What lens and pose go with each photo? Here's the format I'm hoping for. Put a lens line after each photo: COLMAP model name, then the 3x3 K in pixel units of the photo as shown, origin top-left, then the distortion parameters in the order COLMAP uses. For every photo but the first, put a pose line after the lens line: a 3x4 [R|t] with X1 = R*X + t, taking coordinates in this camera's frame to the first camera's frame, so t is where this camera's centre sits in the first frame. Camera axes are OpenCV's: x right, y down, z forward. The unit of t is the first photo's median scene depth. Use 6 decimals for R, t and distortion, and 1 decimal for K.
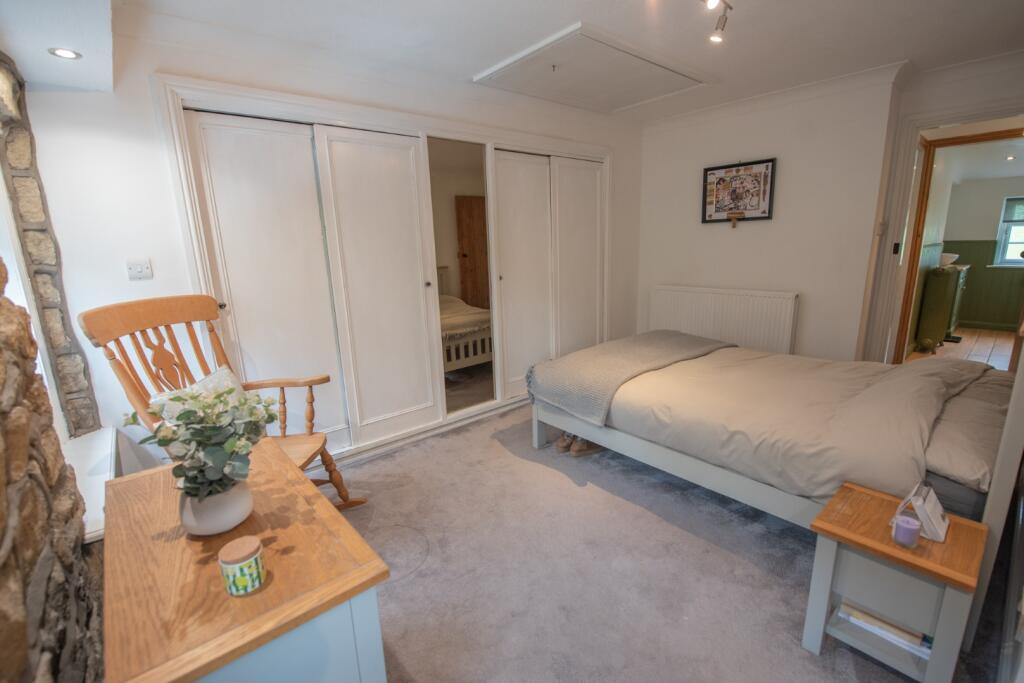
lens RADIAL K [[435.1, 0, 512.0], [0, 435.1, 341.5], [0, 0, 1]] dist [-0.000587, -0.000041]
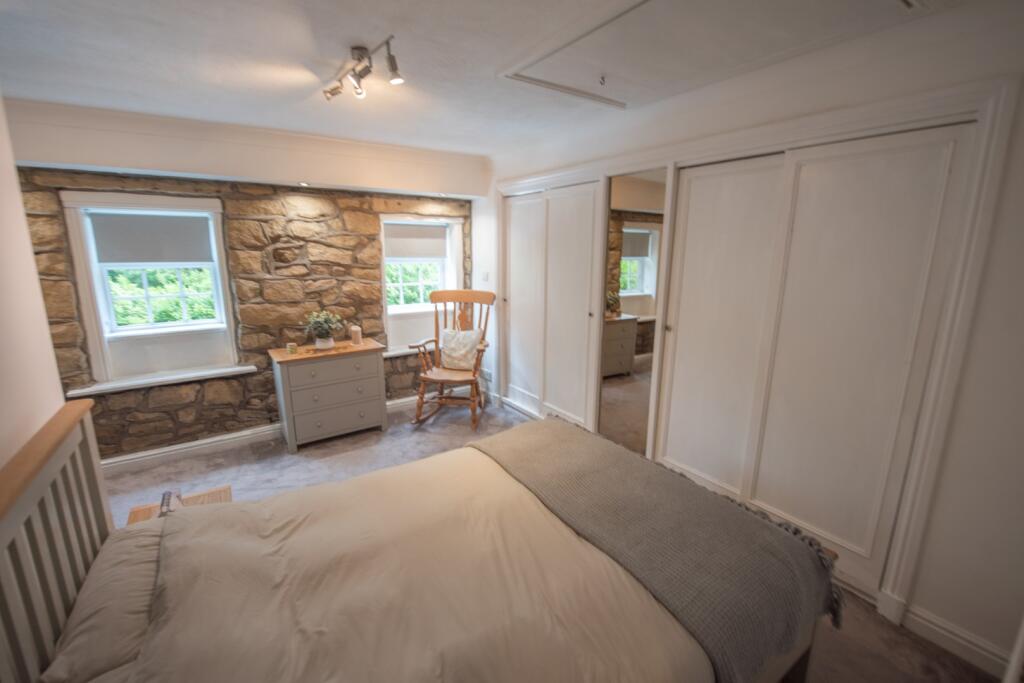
lens RADIAL K [[435.1, 0, 512.0], [0, 435.1, 341.5], [0, 0, 1]] dist [-0.000587, -0.000041]
pose [[-0.089392, 0.212356, -0.973095, 1.291573], [-0.260246, 0.938085, 0.228623, -0.387030], [0.961395, 0.273681, -0.028592, 1.268070]]
